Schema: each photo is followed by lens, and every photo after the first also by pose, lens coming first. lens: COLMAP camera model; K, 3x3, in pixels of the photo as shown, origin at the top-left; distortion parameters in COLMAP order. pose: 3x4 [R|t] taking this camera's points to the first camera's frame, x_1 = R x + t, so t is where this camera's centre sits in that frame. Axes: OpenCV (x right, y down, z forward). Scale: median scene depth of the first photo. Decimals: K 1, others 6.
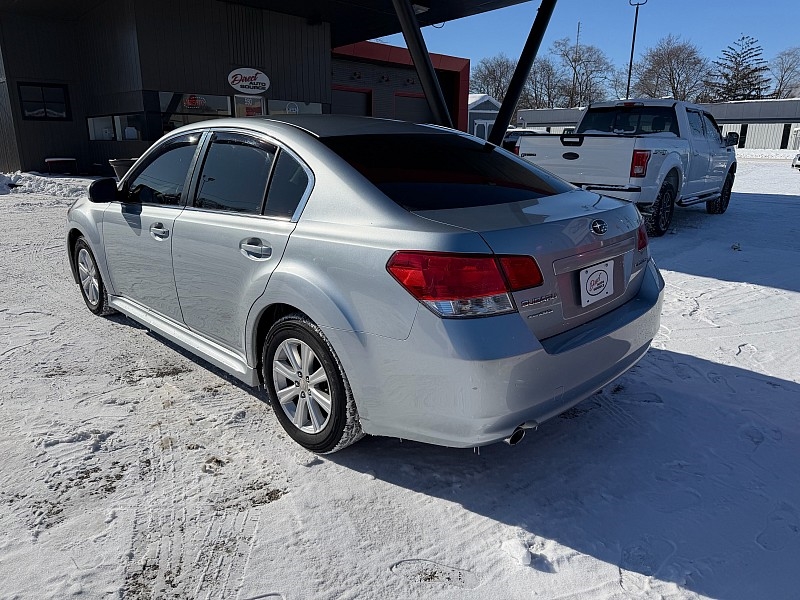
lens RADIAL K [[576.6, 0, 394.9], [0, 576.6, 297.4], [0, 0, 1]] dist [0.005998, -0.011363]
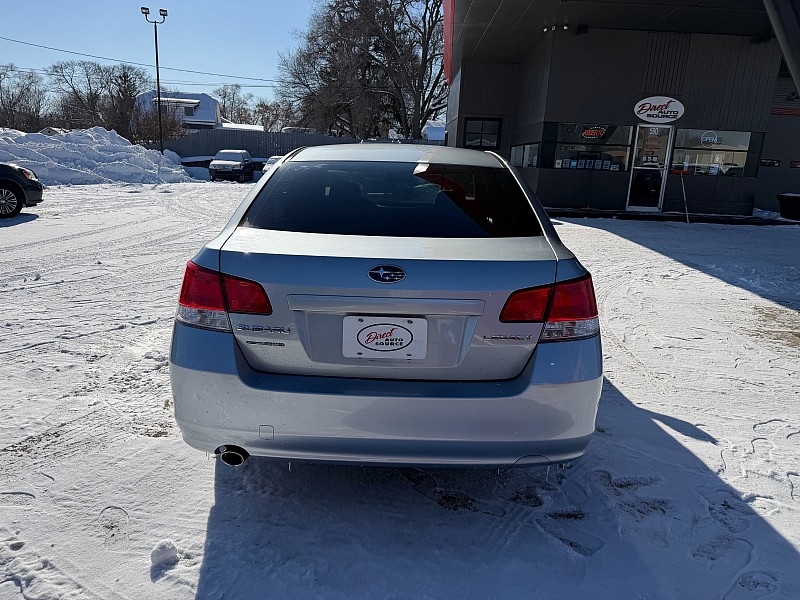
lens RADIAL K [[570.5, 0, 399.2], [0, 570.5, 298.8], [0, 0, 1]] dist [0.016609, -0.027404]
pose [[0.681826, 0.195545, -0.704894, 0.182539], [-0.226222, 0.972738, 0.051030, -0.025108], [0.695656, 0.124669, 0.707475, 0.079484]]
